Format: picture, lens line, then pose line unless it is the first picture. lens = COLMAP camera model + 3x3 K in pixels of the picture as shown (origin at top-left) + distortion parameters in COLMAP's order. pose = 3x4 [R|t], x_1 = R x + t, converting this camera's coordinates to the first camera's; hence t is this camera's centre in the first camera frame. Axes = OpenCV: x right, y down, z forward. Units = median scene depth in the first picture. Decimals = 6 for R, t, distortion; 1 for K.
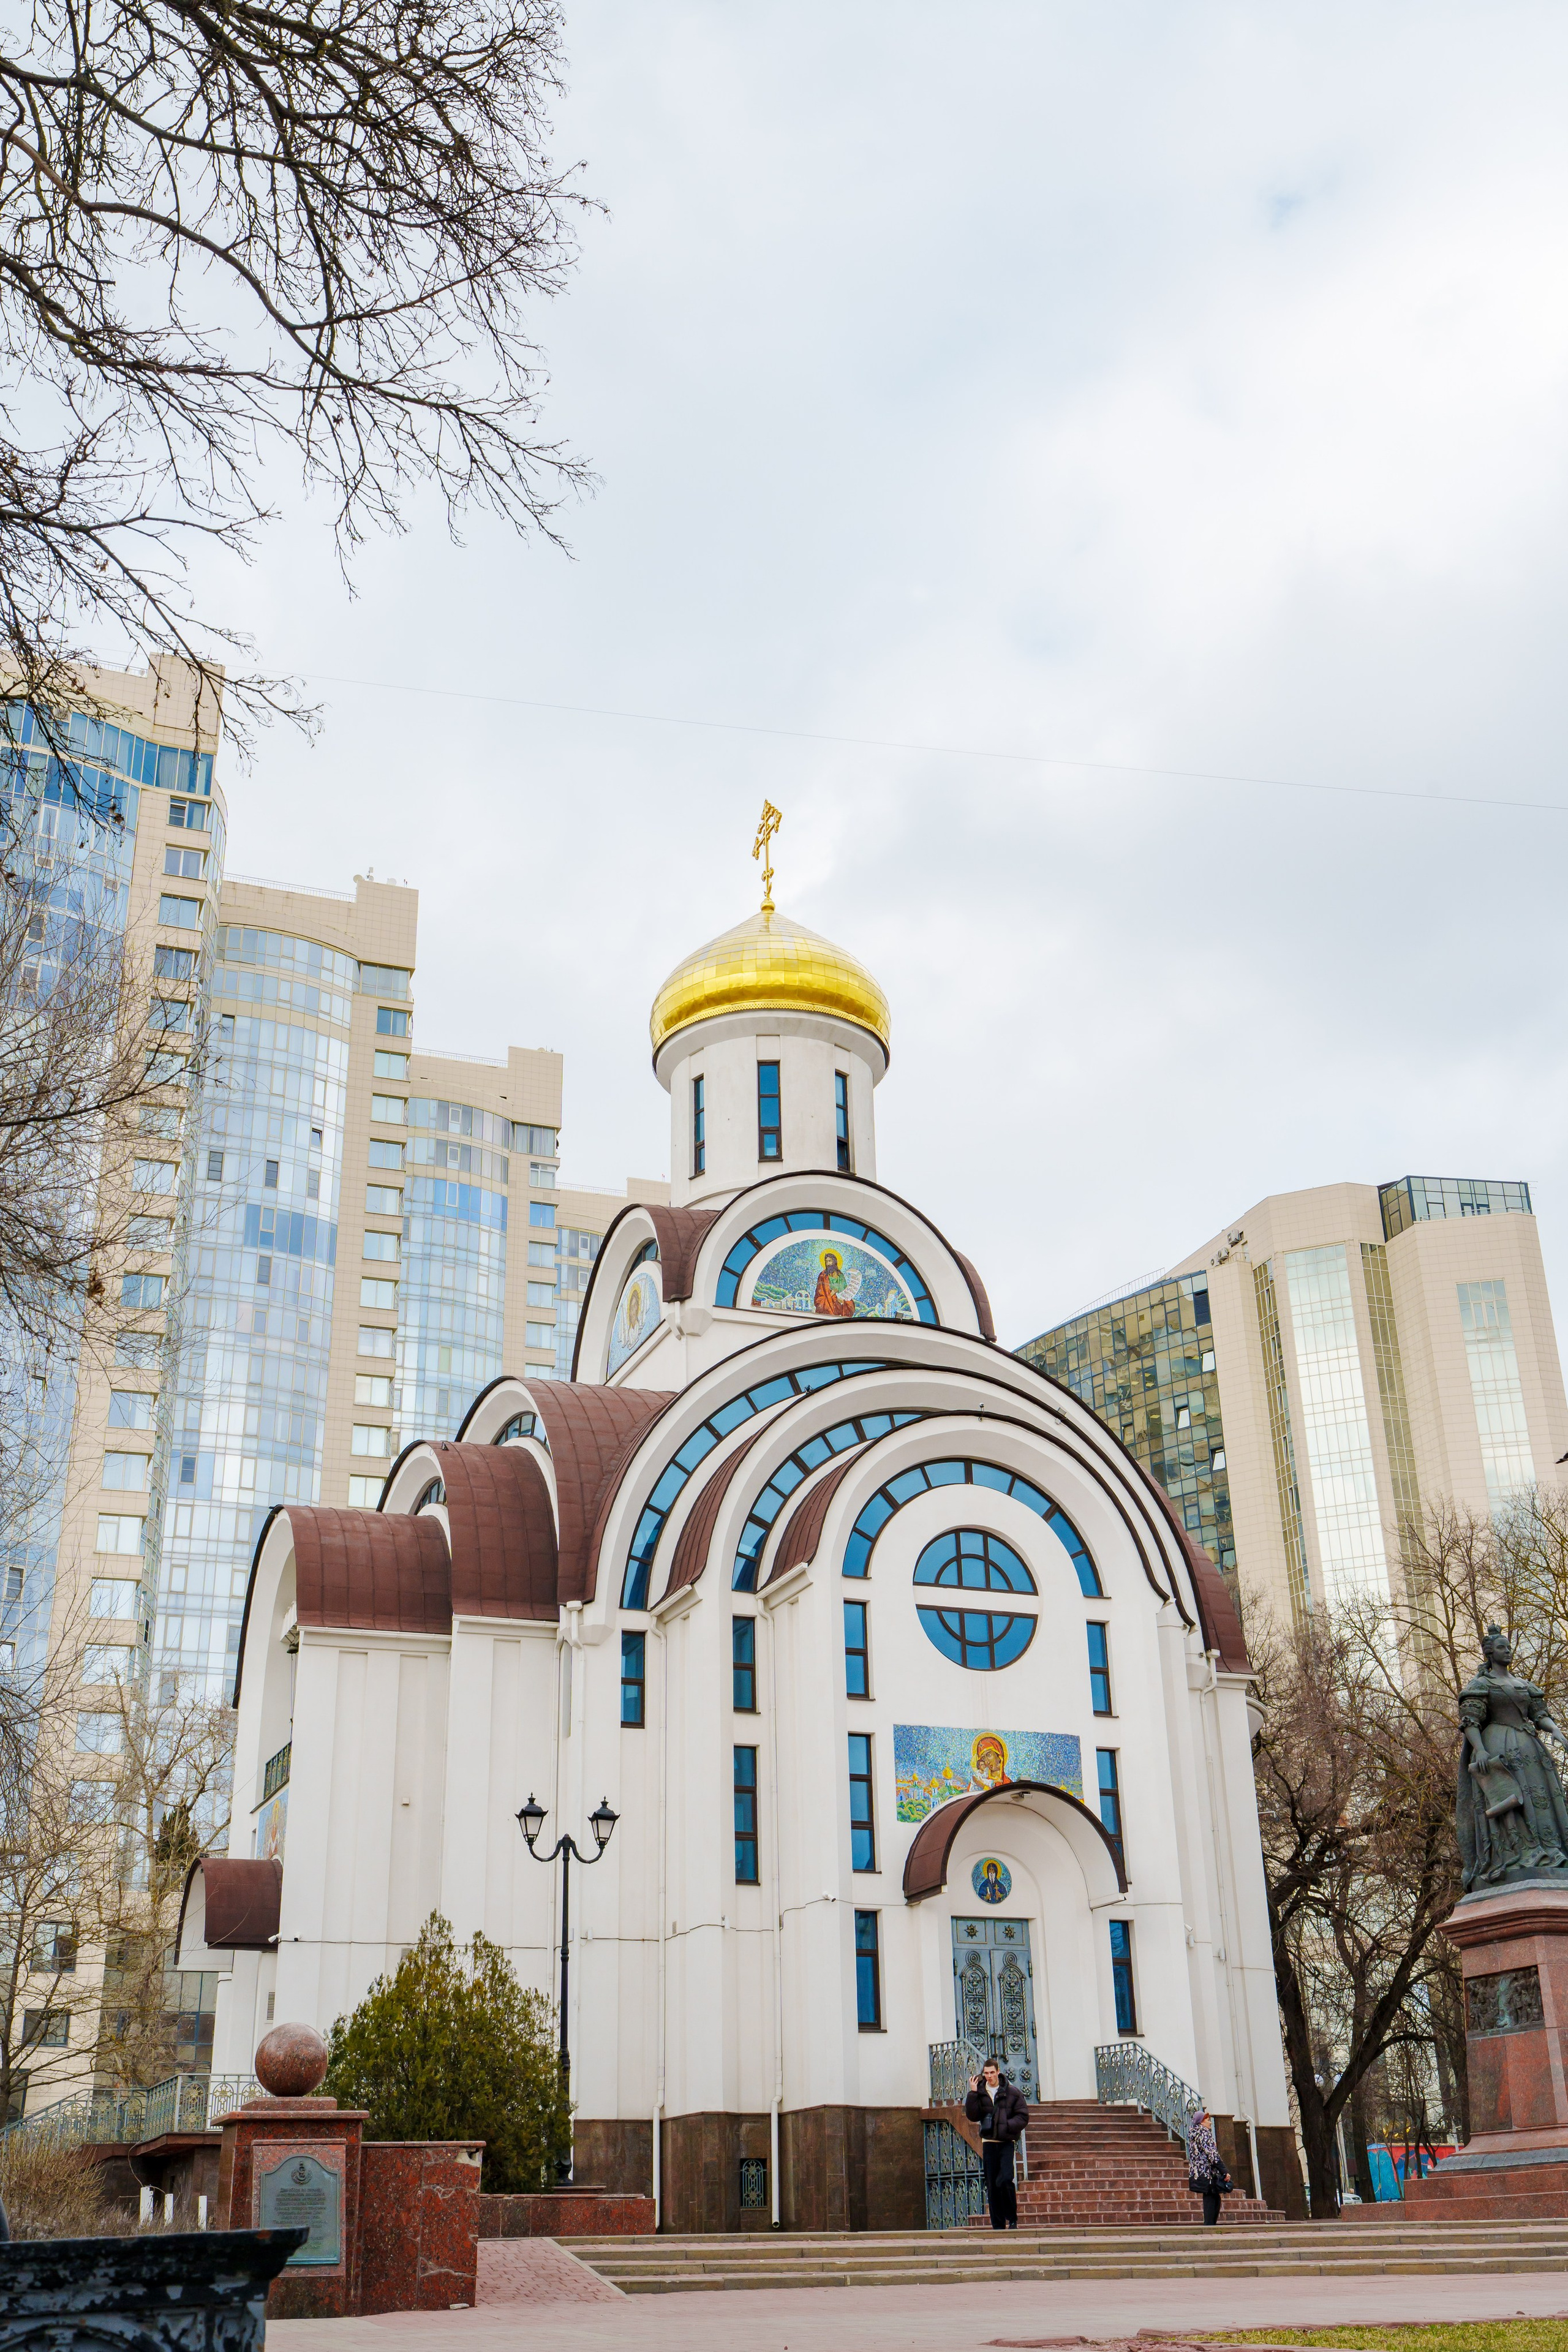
lens RADIAL K [[2371.0, 0, 766.9], [0, 2371.0, 1180.4], [0, 0, 1]] dist [0.068591, -0.099630]
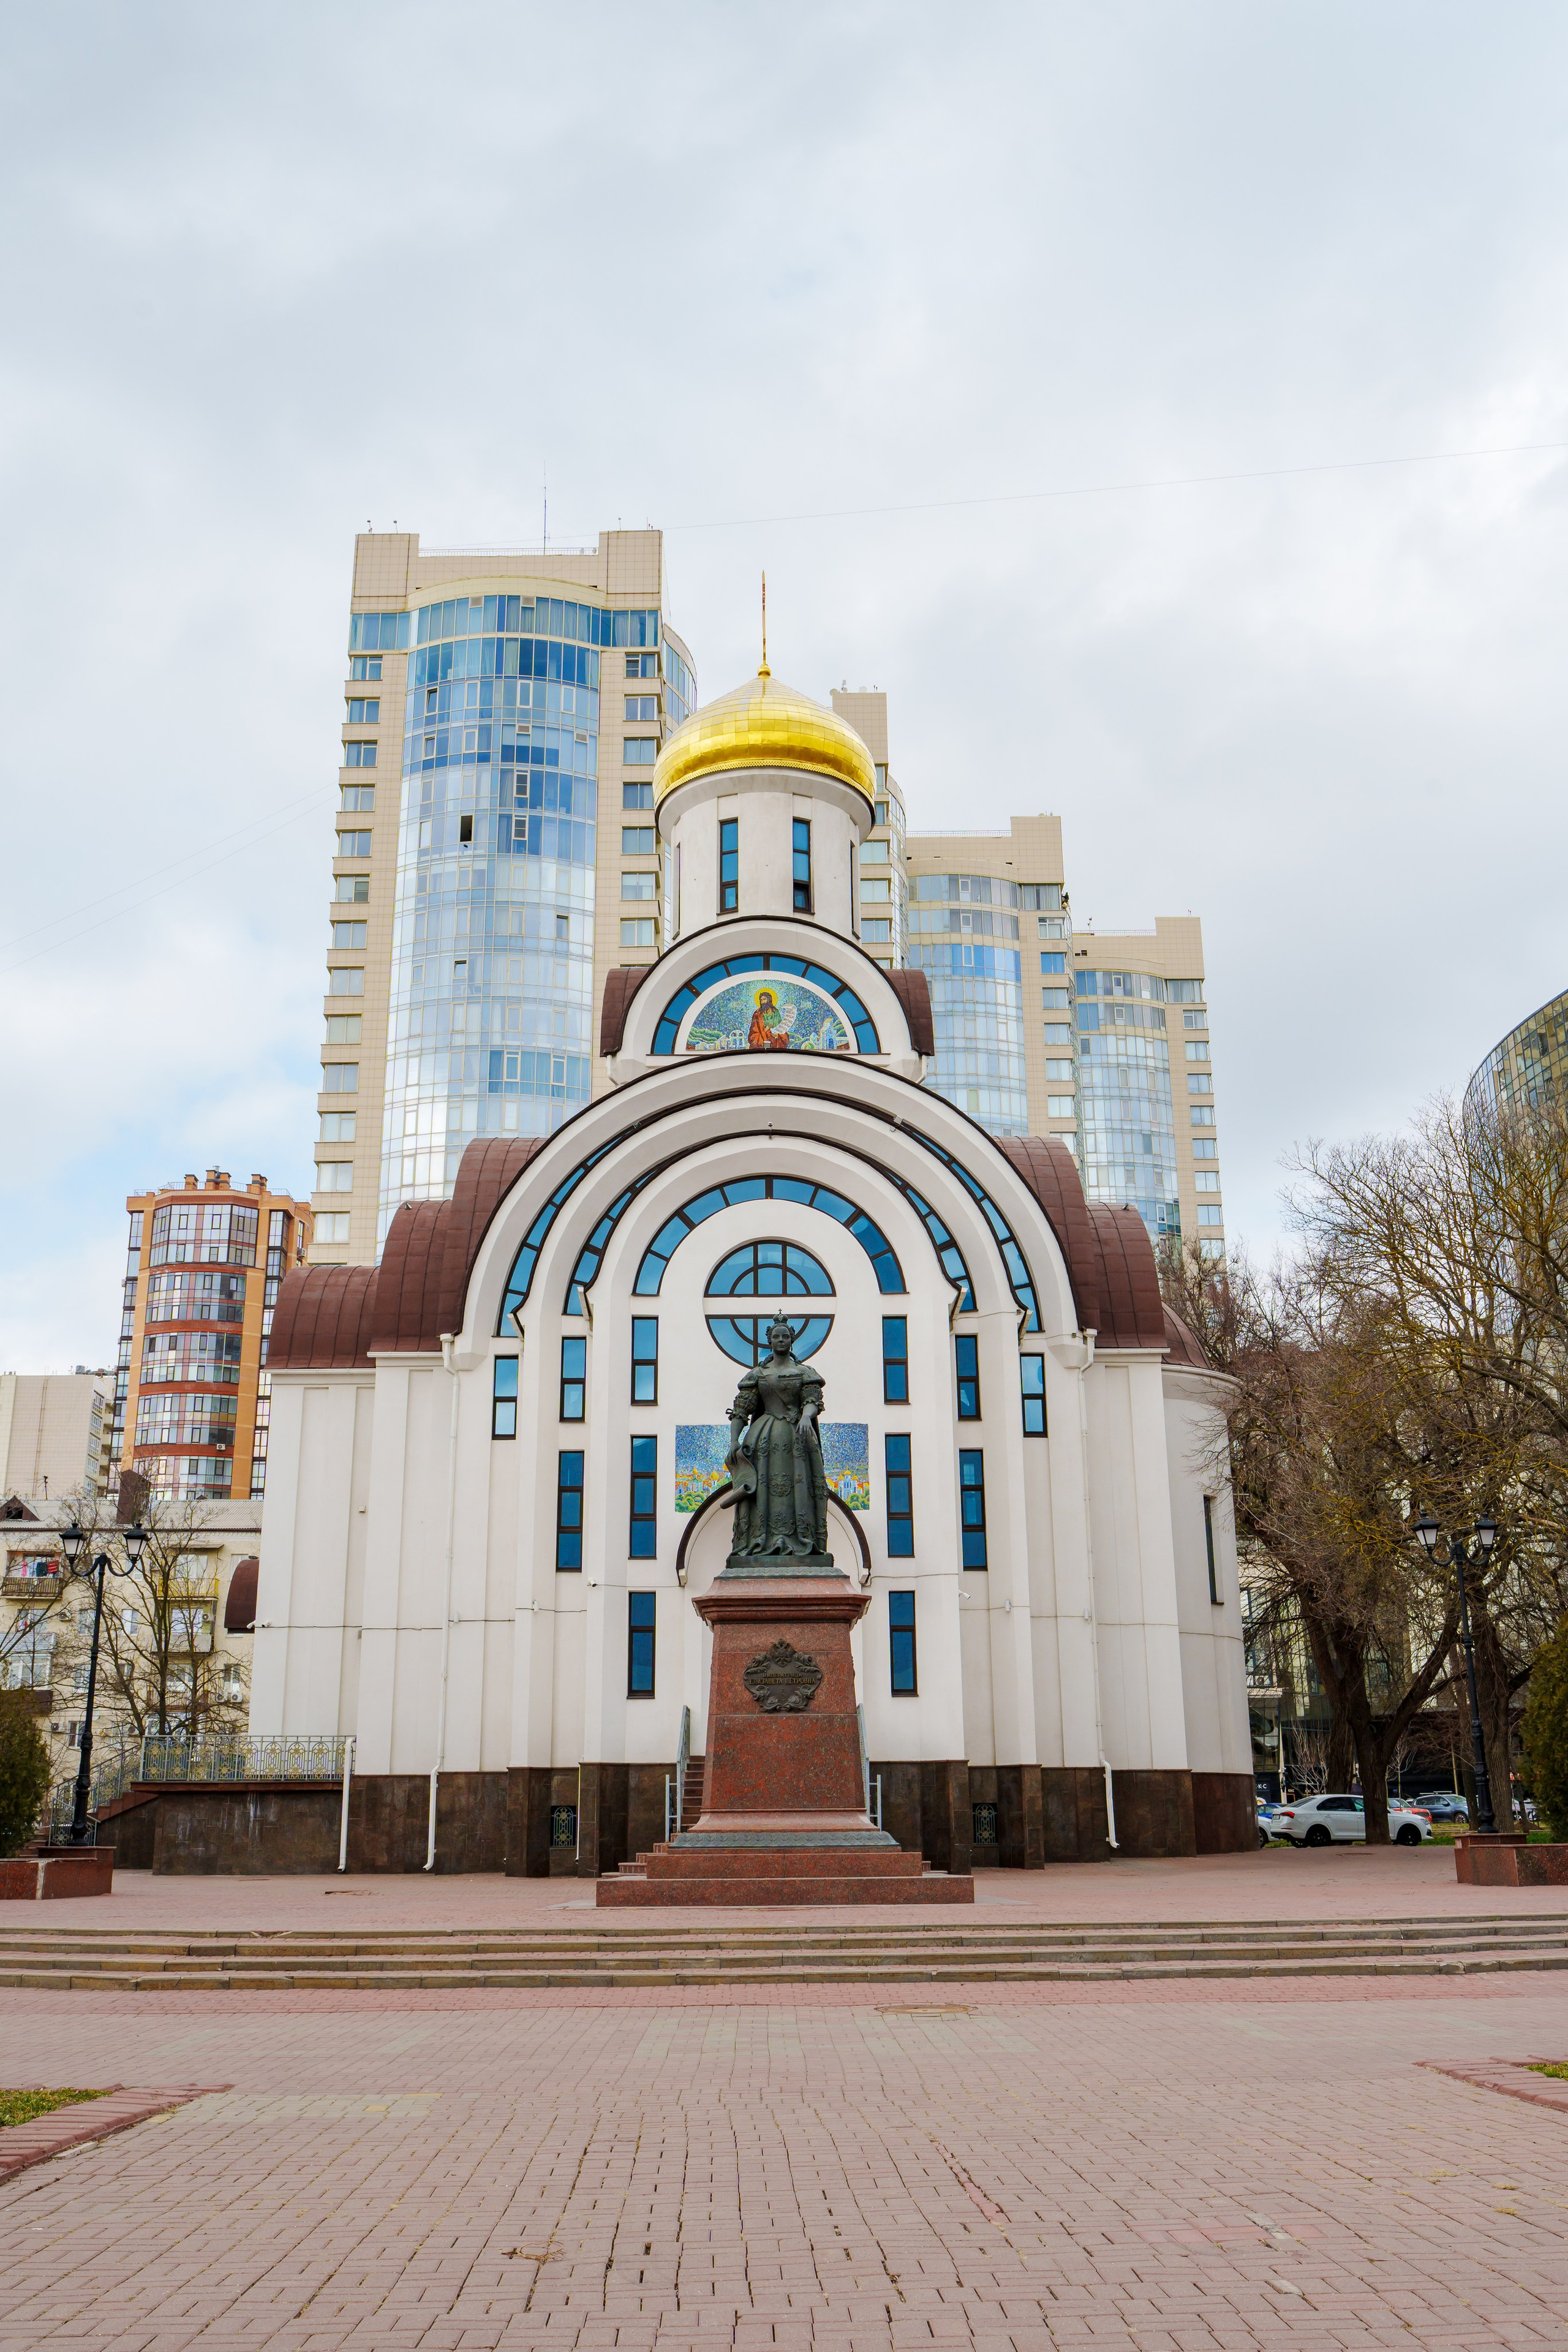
lens RADIAL K [[2057.9, 0, 779.4], [0, 2057.9, 1160.4], [0, 0, 1]] dist [0.007334, -0.099882]
pose [[0.938562, -0.100015, -0.330301, 0.393135], [0.134636, 0.987362, 0.083601, 0.033894], [0.317765, -0.122935, 0.940166, 0.133805]]
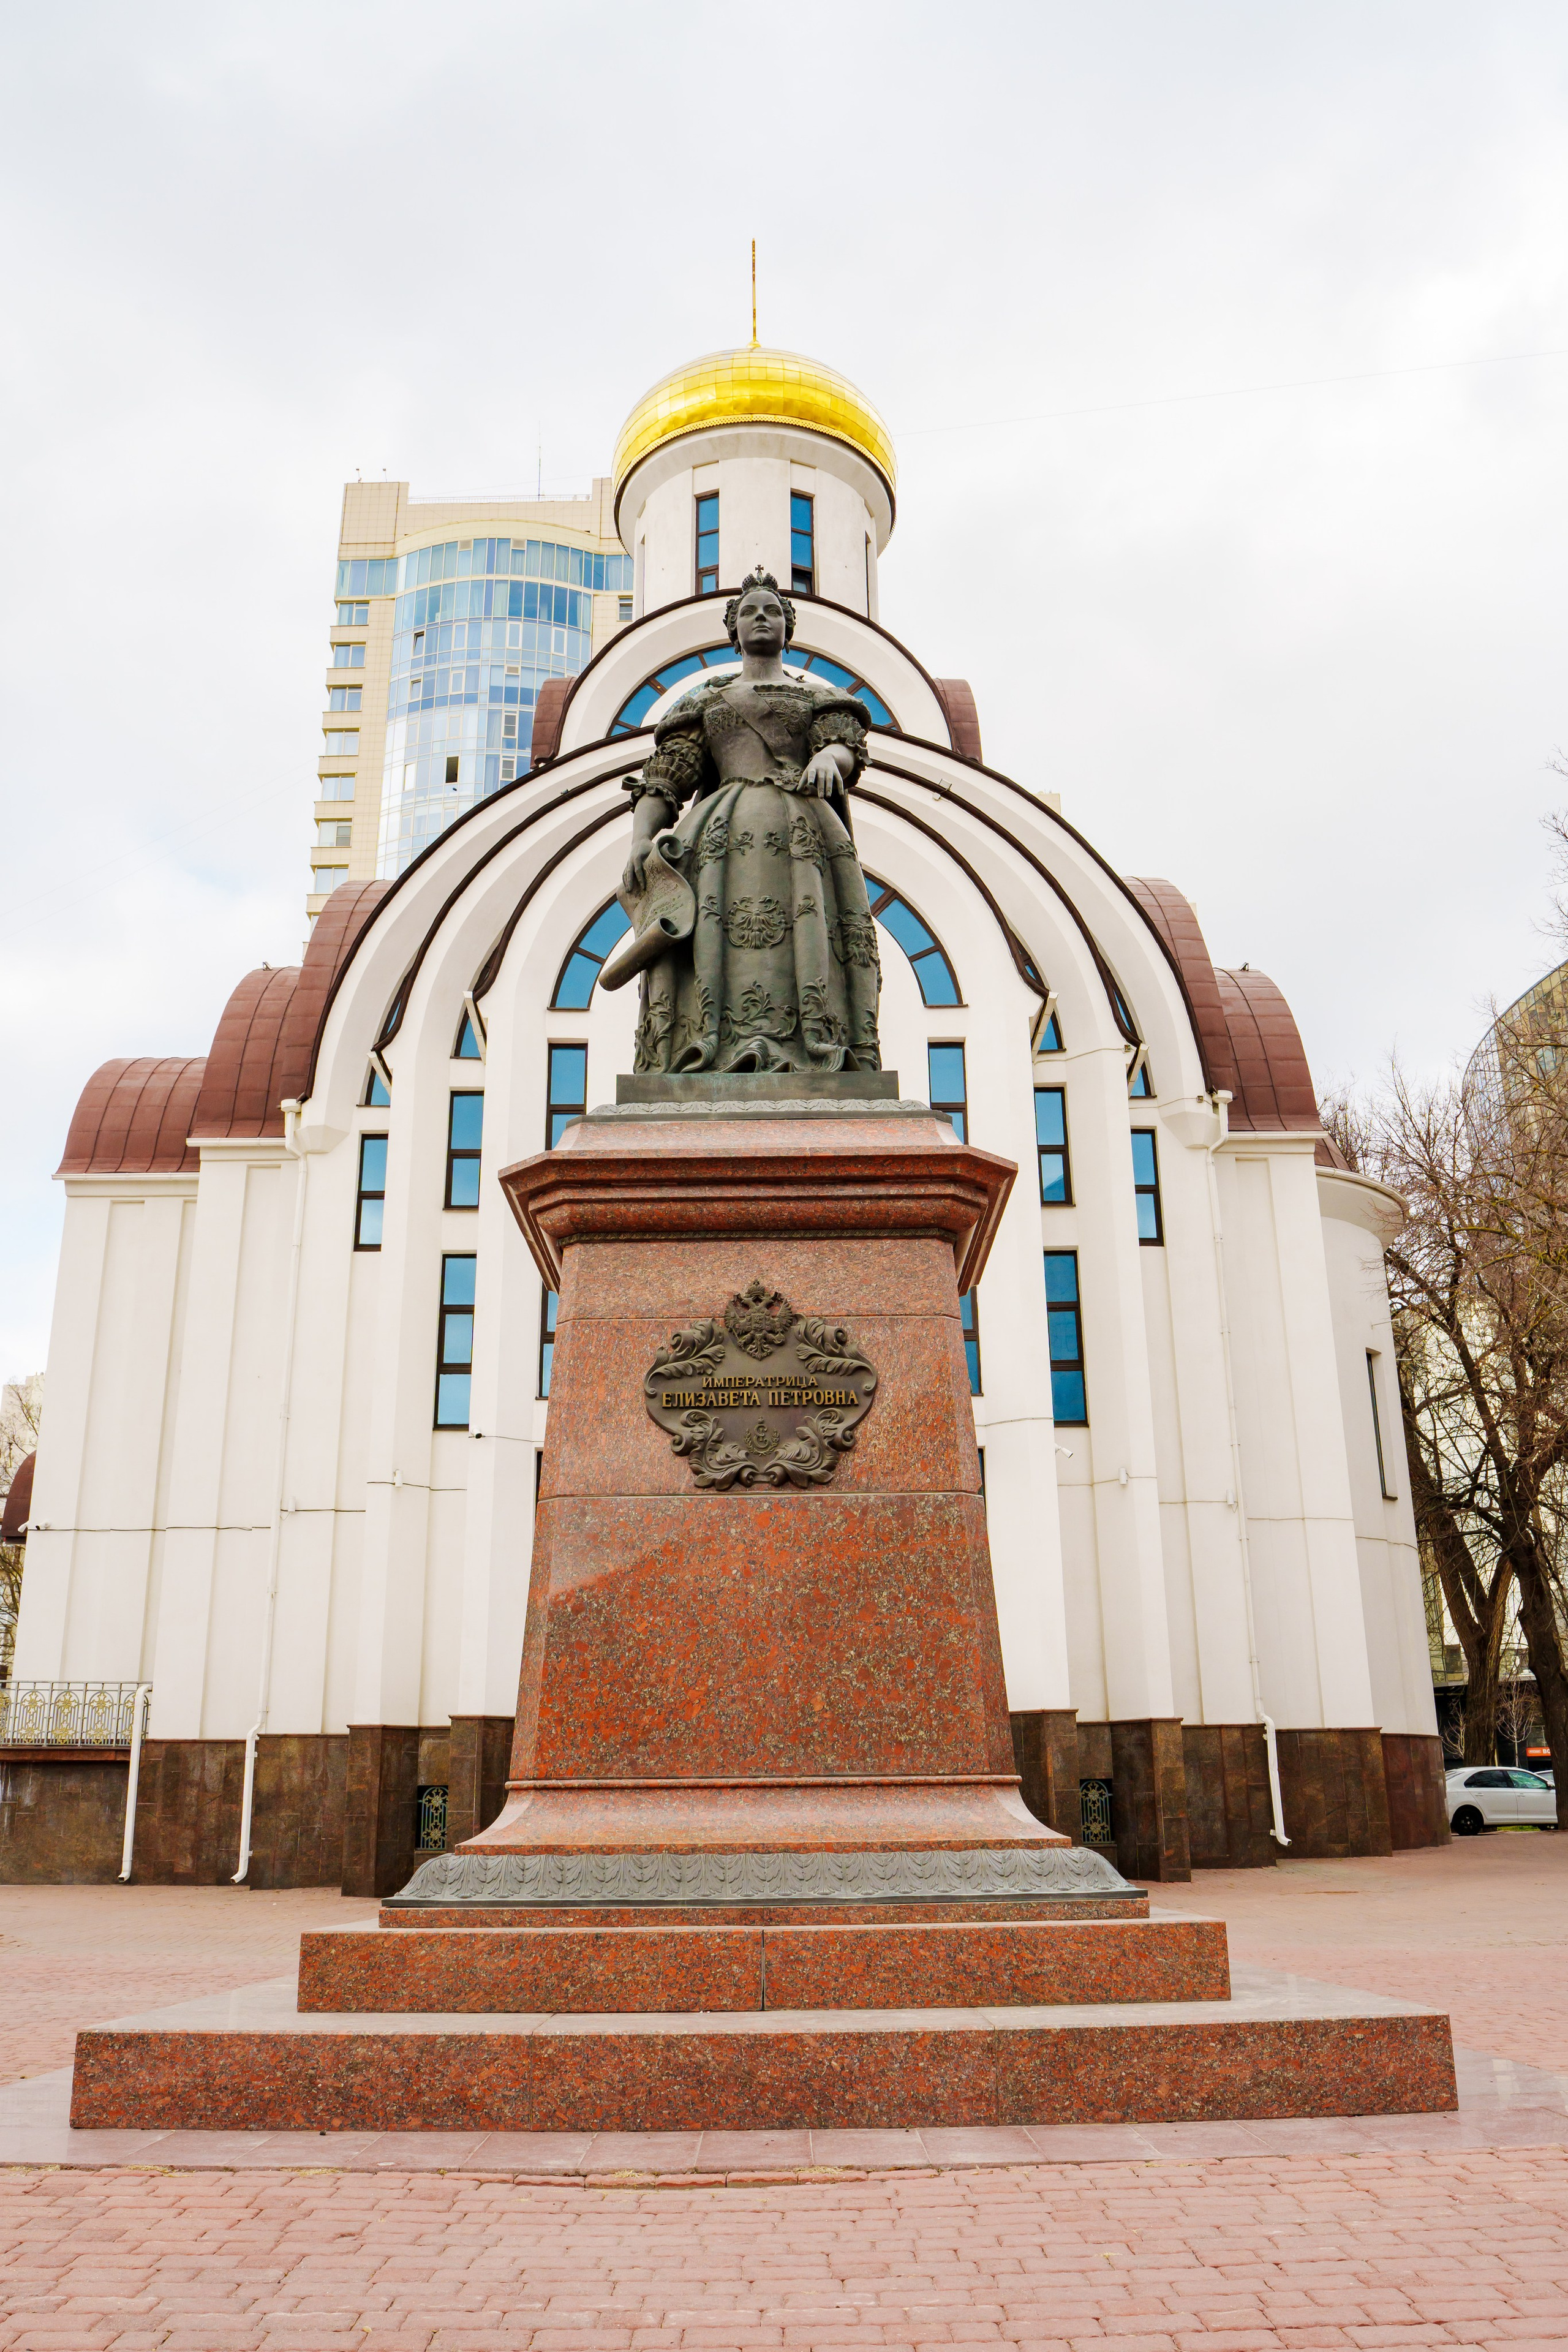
lens RADIAL K [[1884.9, 0, 781.6], [0, 1884.9, 1165.6], [0, 0, 1]] dist [-0.039659, -0.056601]
pose [[0.938664, -0.107842, -0.327537, 0.265920], [0.137367, 0.988162, 0.068316, 0.174717], [0.316292, -0.109118, 0.942365, 0.456411]]
